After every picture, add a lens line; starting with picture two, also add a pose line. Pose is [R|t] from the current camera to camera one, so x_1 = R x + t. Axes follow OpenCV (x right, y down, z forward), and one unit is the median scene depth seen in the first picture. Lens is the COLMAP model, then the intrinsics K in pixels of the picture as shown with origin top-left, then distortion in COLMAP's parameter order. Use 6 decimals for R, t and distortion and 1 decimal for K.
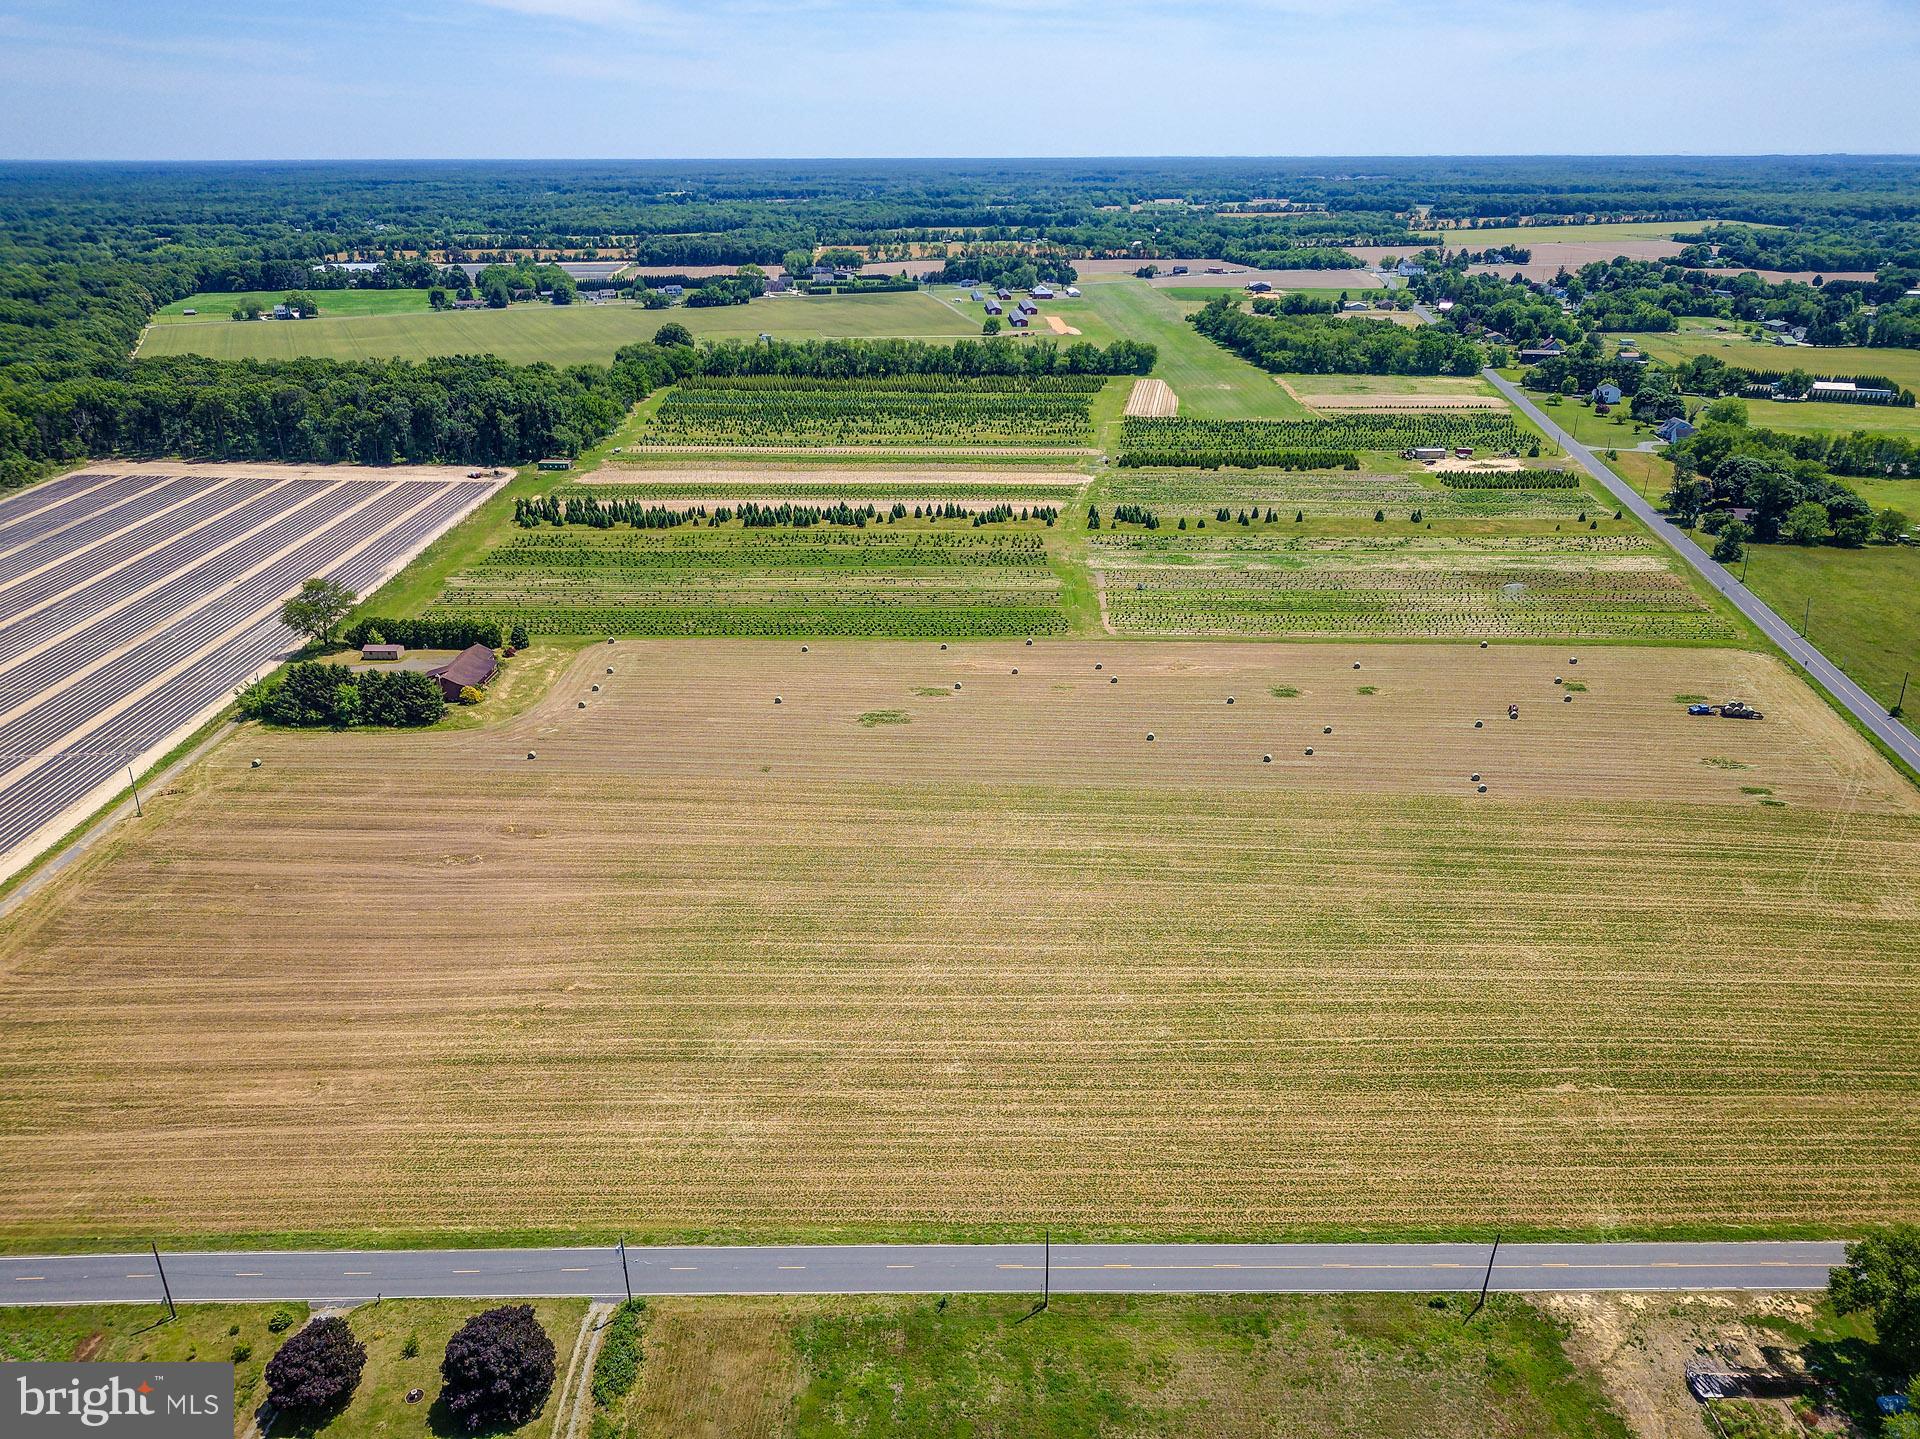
lens RADIAL K [[1339.7, 0, 960.2], [0, 1339.7, 794.6], [0, 0, 1]] dist [0.010003, -0.003187]
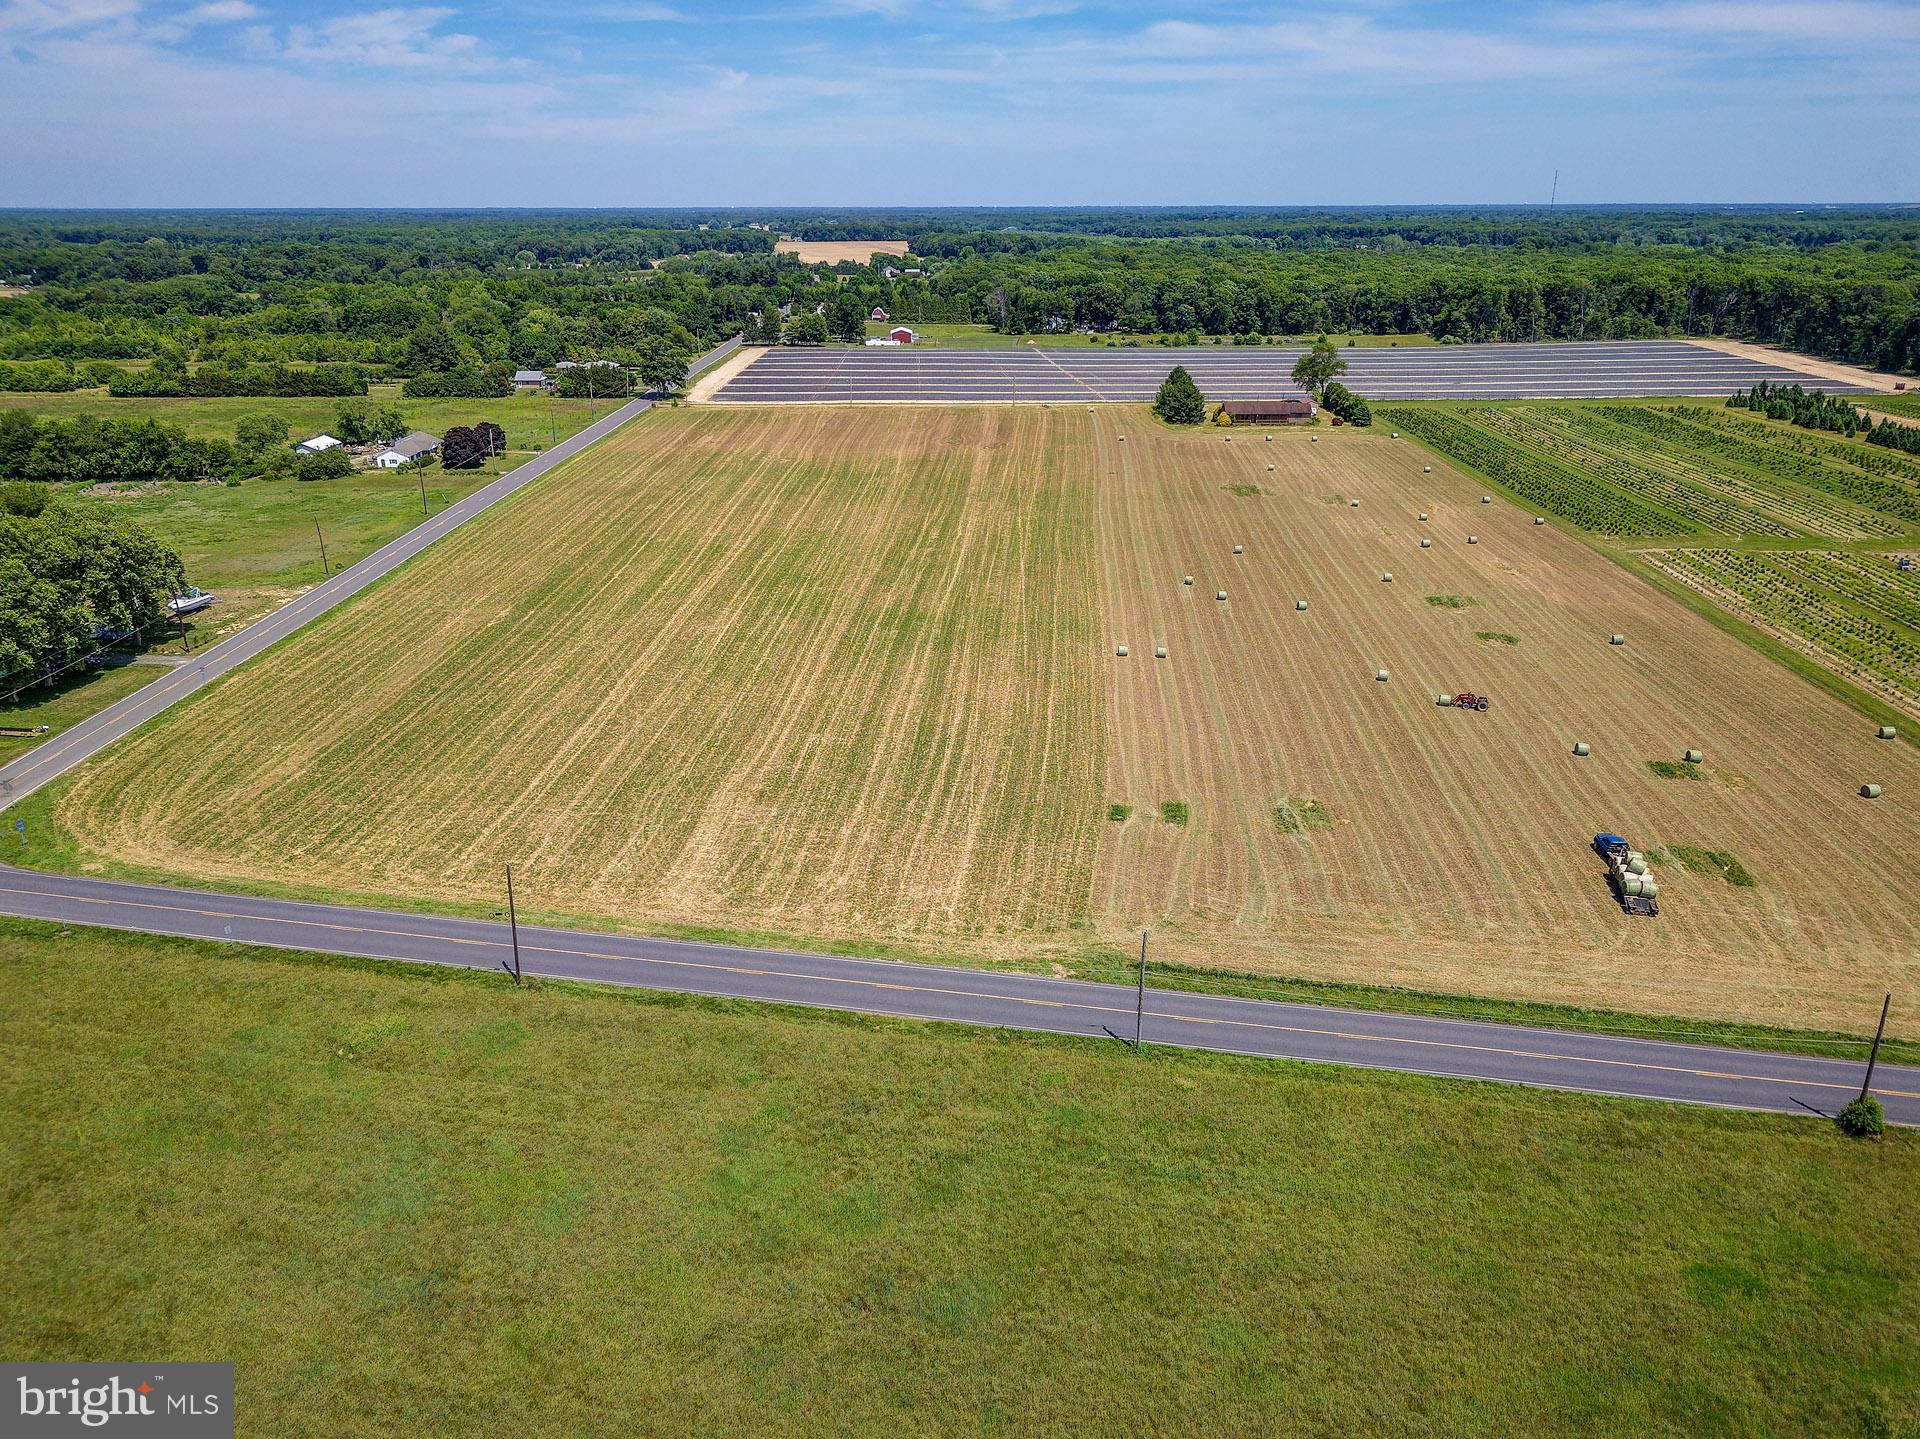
lens RADIAL K [[1378.0, 0, 955.6], [0, 1378.0, 716.8], [0, 0, 1]] dist [0.015016, -0.013450]
pose [[-0.001540, 0.353054, -0.935602, 0.969818], [-0.428511, 0.845118, 0.319615, -0.152101], [0.903535, 0.401407, 0.149986, 0.739985]]
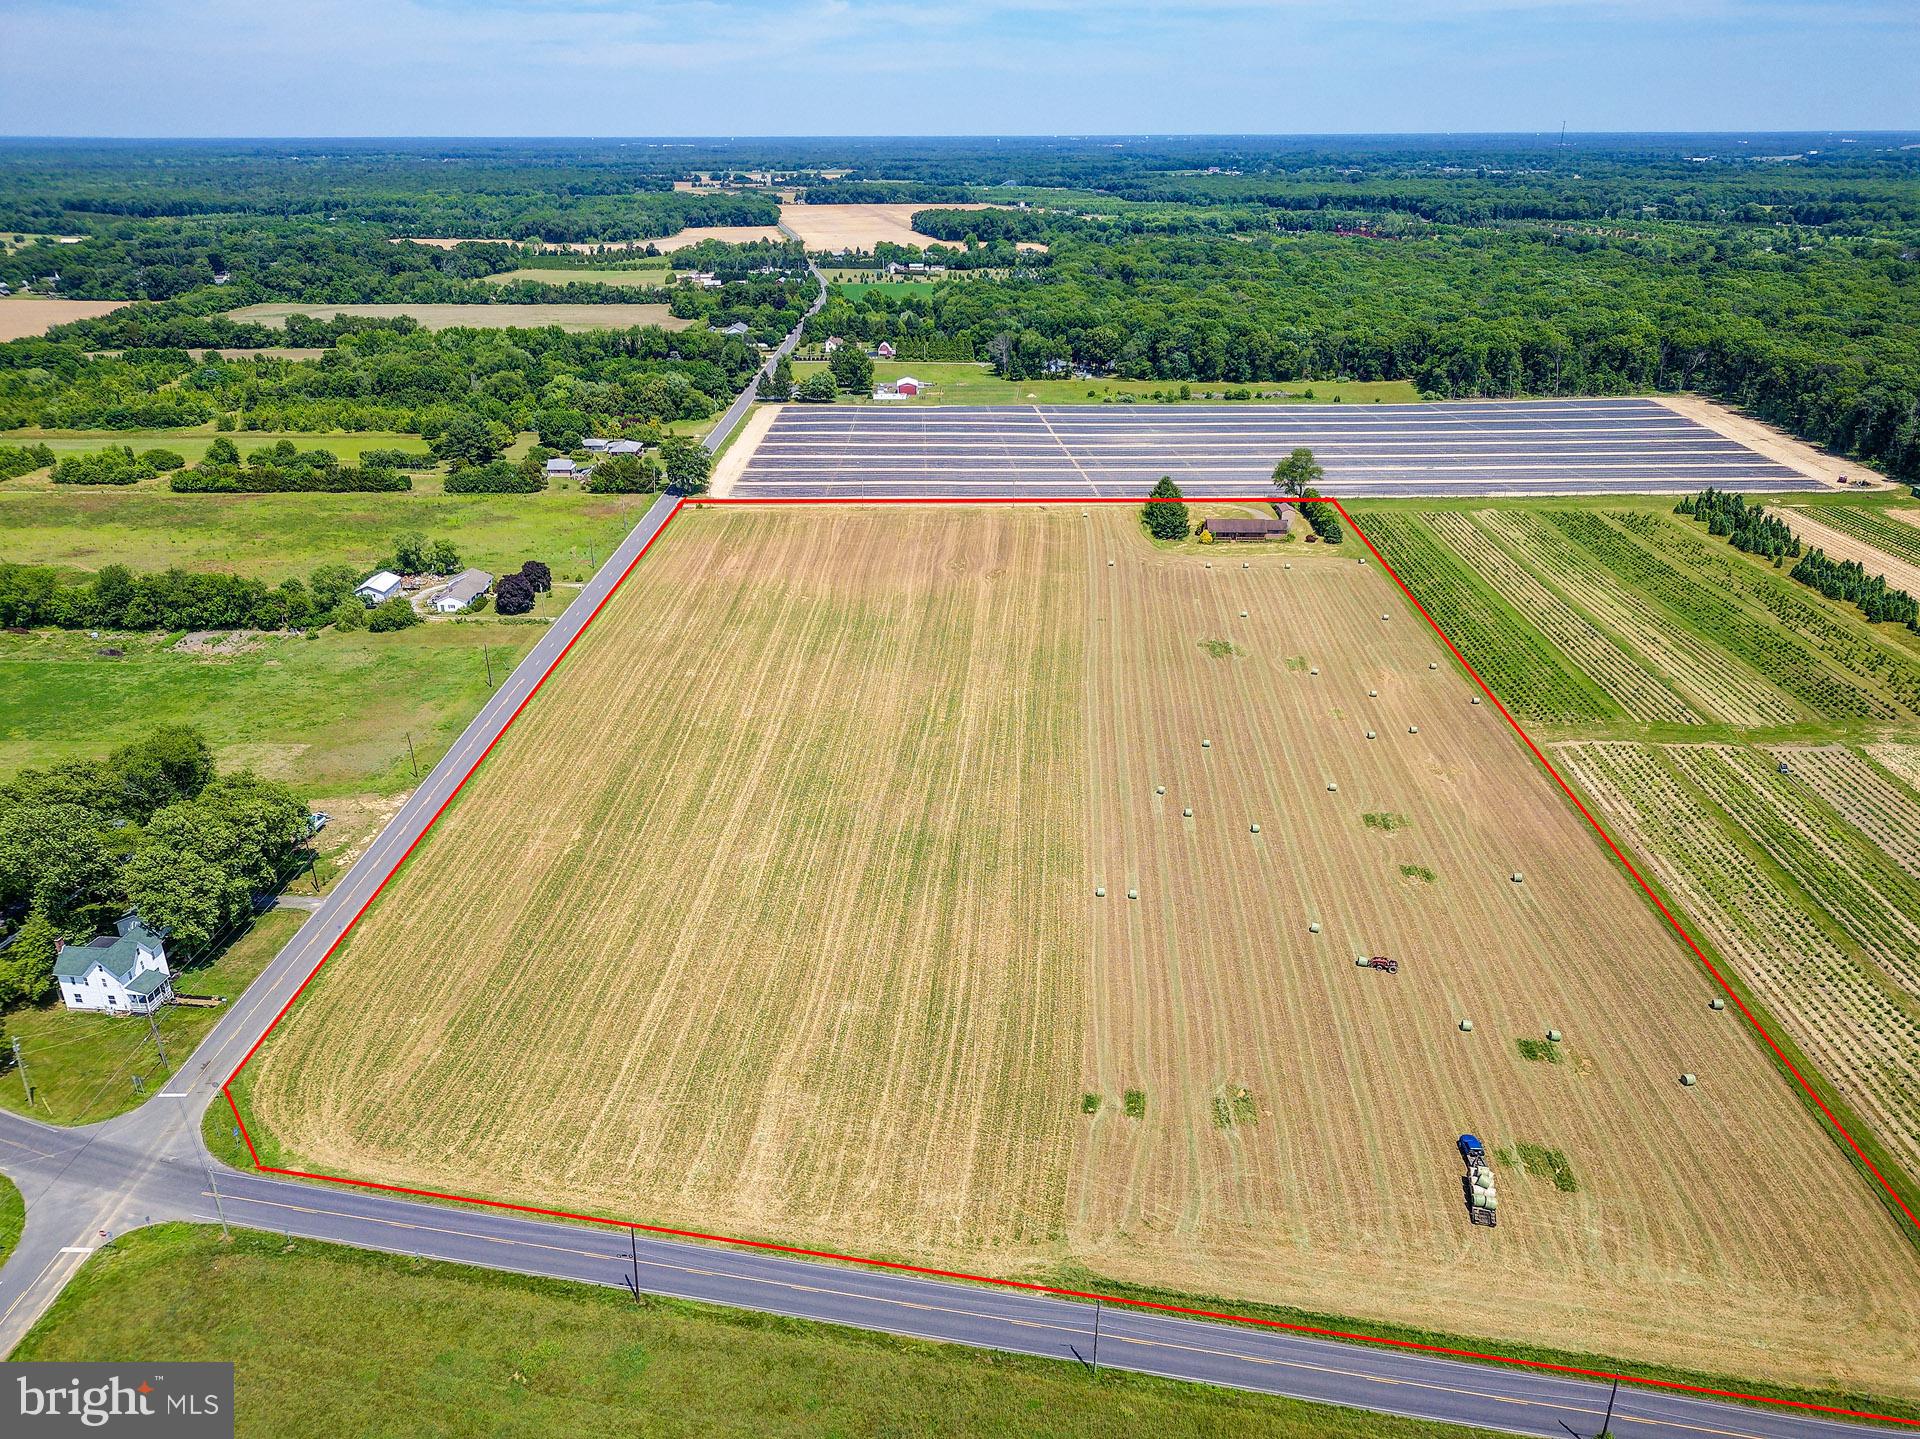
lens RADIAL K [[1371.2, 0, 955.7], [0, 1371.2, 728.1], [0, 0, 1]] dist [0.010583, -0.004105]
pose [[-0.003314, 0.403699, -0.914886, 1.020005], [-0.428445, 0.826092, 0.366070, -0.328759], [0.903562, 0.393191, 0.170225, 0.654496]]
